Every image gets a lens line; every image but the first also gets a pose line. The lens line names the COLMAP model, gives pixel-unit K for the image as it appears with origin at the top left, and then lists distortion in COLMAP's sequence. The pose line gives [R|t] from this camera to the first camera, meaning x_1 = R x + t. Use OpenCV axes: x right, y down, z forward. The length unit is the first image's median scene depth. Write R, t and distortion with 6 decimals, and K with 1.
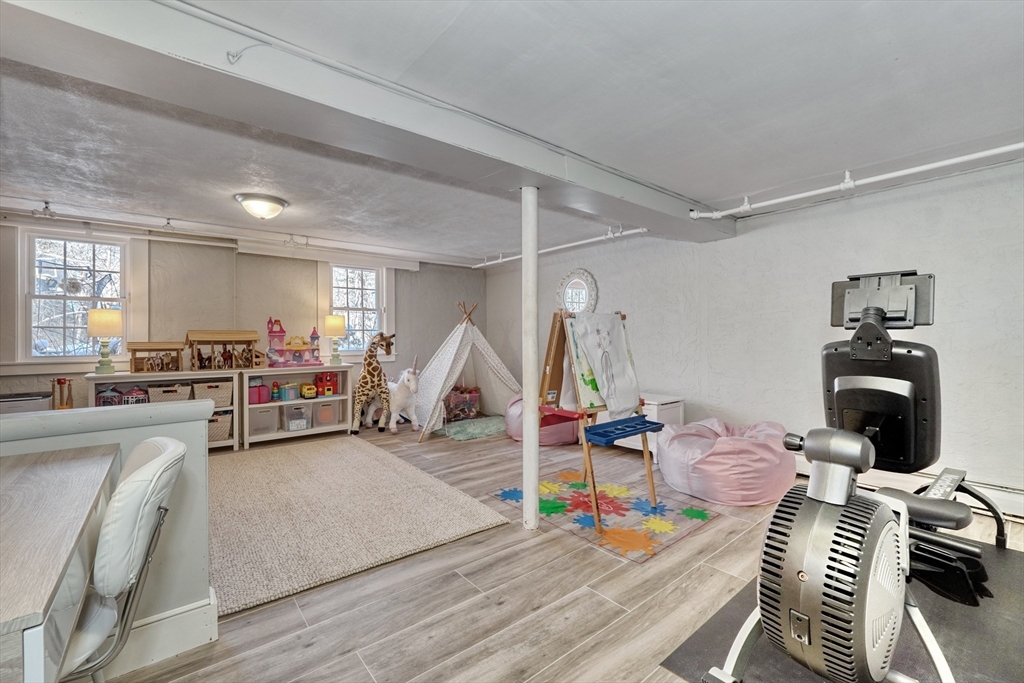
lens RADIAL K [[441.7, 0, 512.0], [0, 441.7, 341.5], [0, 0, 1]] dist [-0.000369, -0.000007]
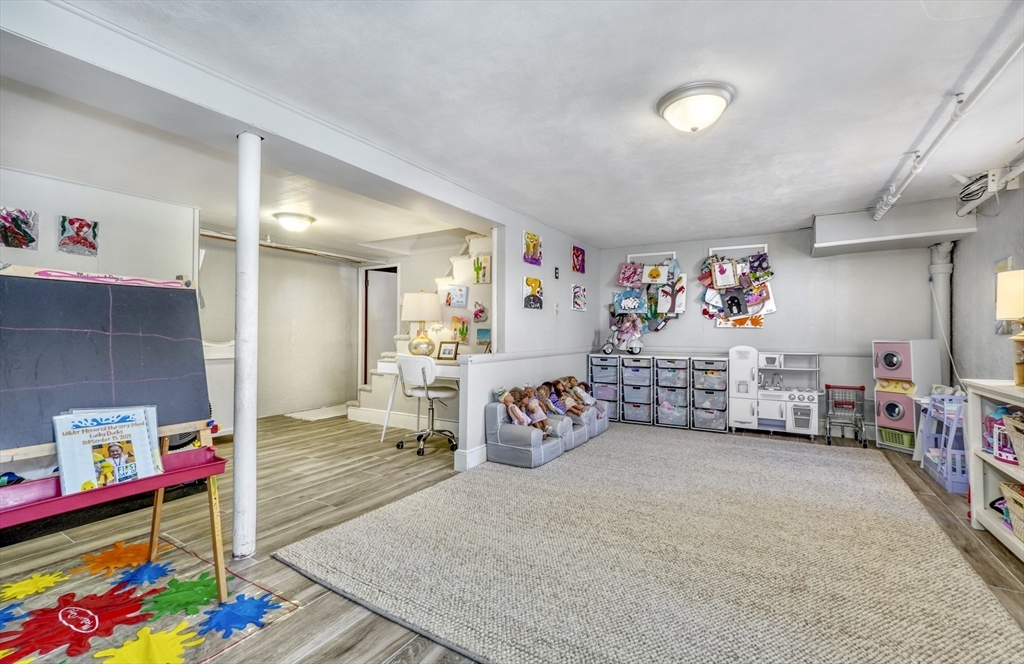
lens RADIAL K [[443.9, 0, 512.0], [0, 443.9, 332.0], [0, 0, 1]] dist [0.000101, 0.000064]
pose [[-0.945624, -0.005469, -0.325216, -0.183183], [-0.007613, 0.999957, 0.005321, 0.008958], [0.325173, 0.007507, -0.945625, 2.308166]]
